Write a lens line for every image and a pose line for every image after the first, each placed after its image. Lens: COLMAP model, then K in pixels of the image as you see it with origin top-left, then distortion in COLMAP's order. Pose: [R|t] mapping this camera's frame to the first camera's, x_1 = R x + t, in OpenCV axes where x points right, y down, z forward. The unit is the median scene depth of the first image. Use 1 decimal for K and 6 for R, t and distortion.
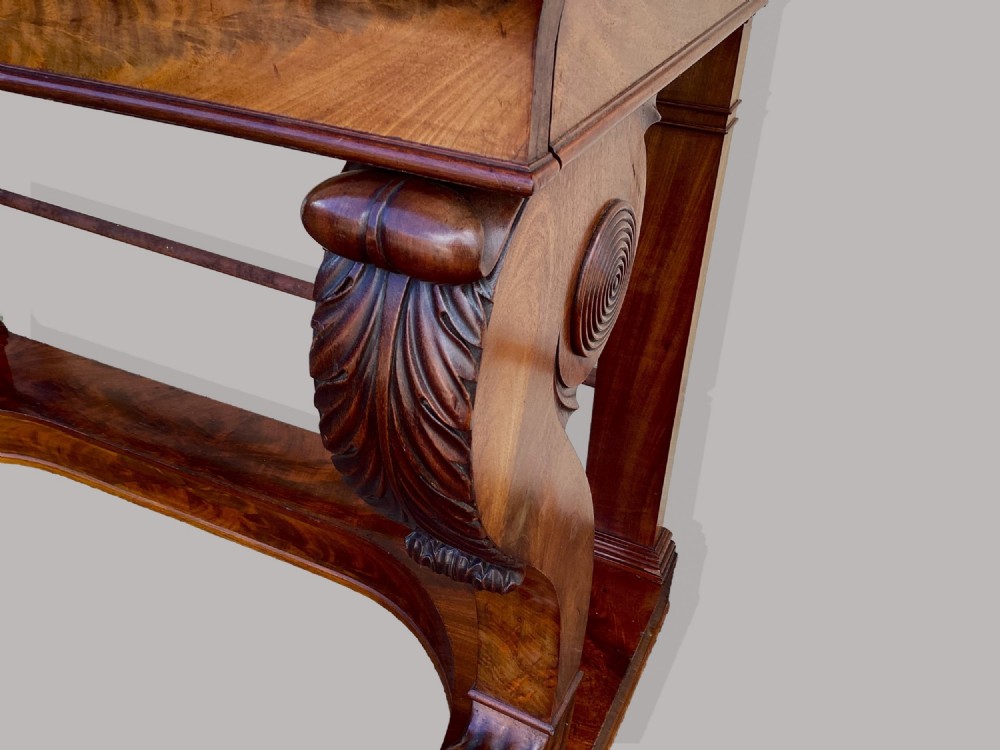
lens RADIAL K [[923.3, 0, 498.7], [0, 923.3, 380.5], [0, 0, 1]] dist [0.027046, 0.000000]
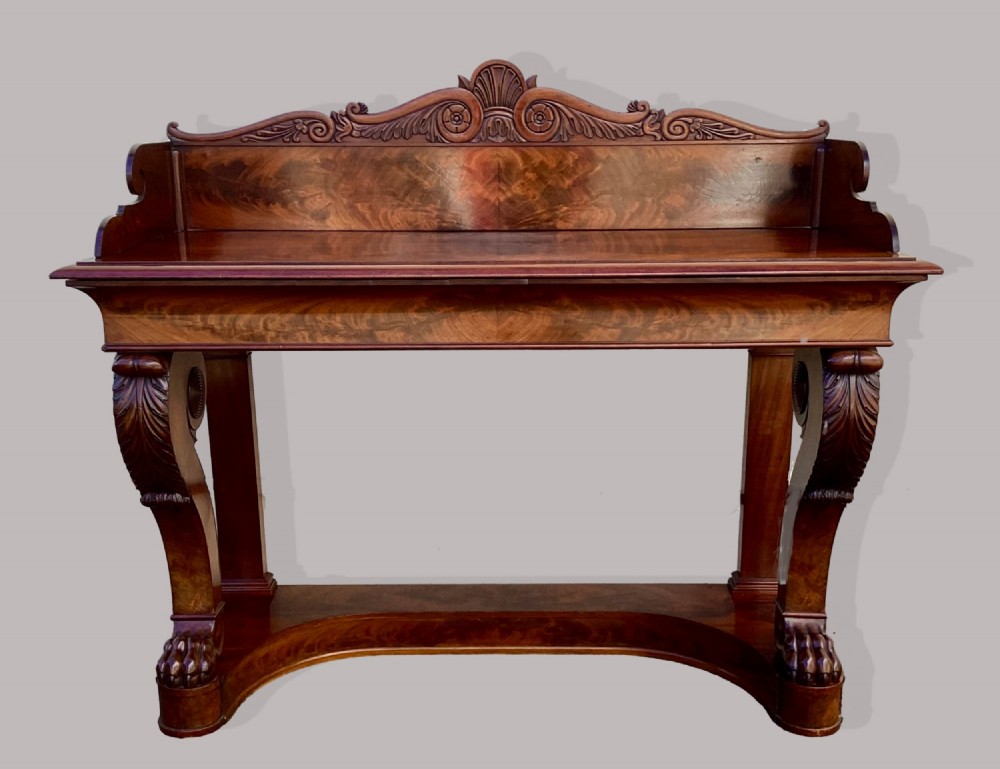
lens RADIAL K [[1139.3, 0, 501.7], [0, 1139.3, 424.8], [0, 0, 1]] dist [0.095226, 0.000000]
pose [[0.902916, -0.144516, 0.404794, -1.746047], [0.258600, 0.934908, -0.243050, 0.439865], [-0.343321, 0.324134, 0.881515, -1.334759]]
